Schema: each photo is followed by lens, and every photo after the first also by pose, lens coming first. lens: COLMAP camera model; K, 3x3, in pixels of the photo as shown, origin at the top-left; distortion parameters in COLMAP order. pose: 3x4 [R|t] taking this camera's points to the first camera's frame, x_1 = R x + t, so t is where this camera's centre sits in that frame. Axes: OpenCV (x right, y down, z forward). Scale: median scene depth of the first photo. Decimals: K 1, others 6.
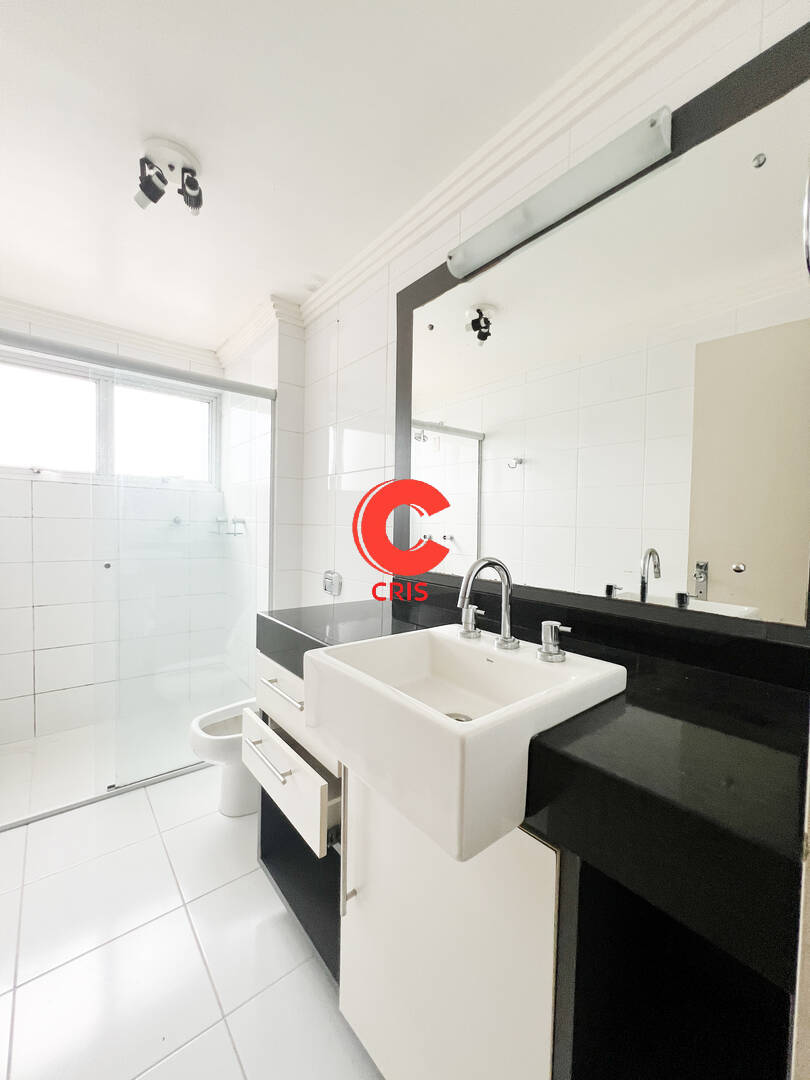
lens RADIAL K [[429.6, 0, 403.6], [0, 429.6, 539.0], [0, 0, 1]] dist [0.000516, -0.000369]
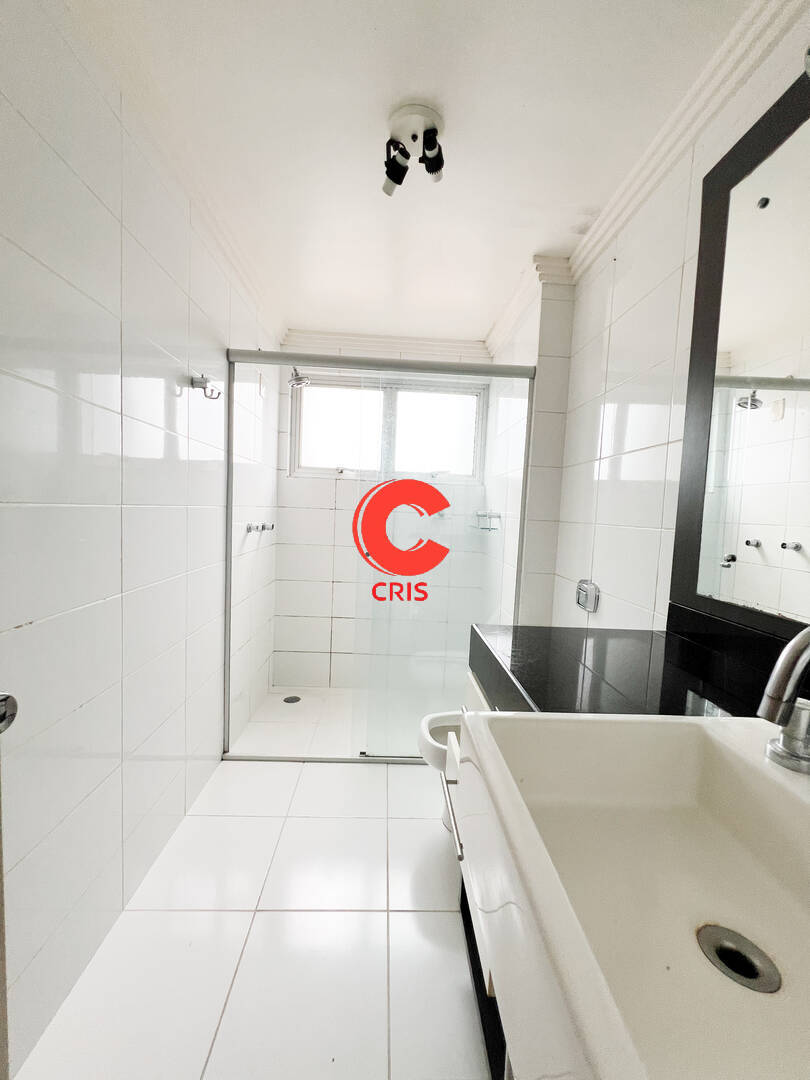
lens RADIAL K [[429.6, 0, 406.5], [0, 429.6, 540.1], [0, 0, 1]] dist [0.000516, -0.000369]
pose [[0.802139, 0.055492, -0.594554, 0.031608], [-0.046234, 0.998455, 0.030813, -0.009921], [0.595345, 0.002772, 0.803465, 0.146839]]
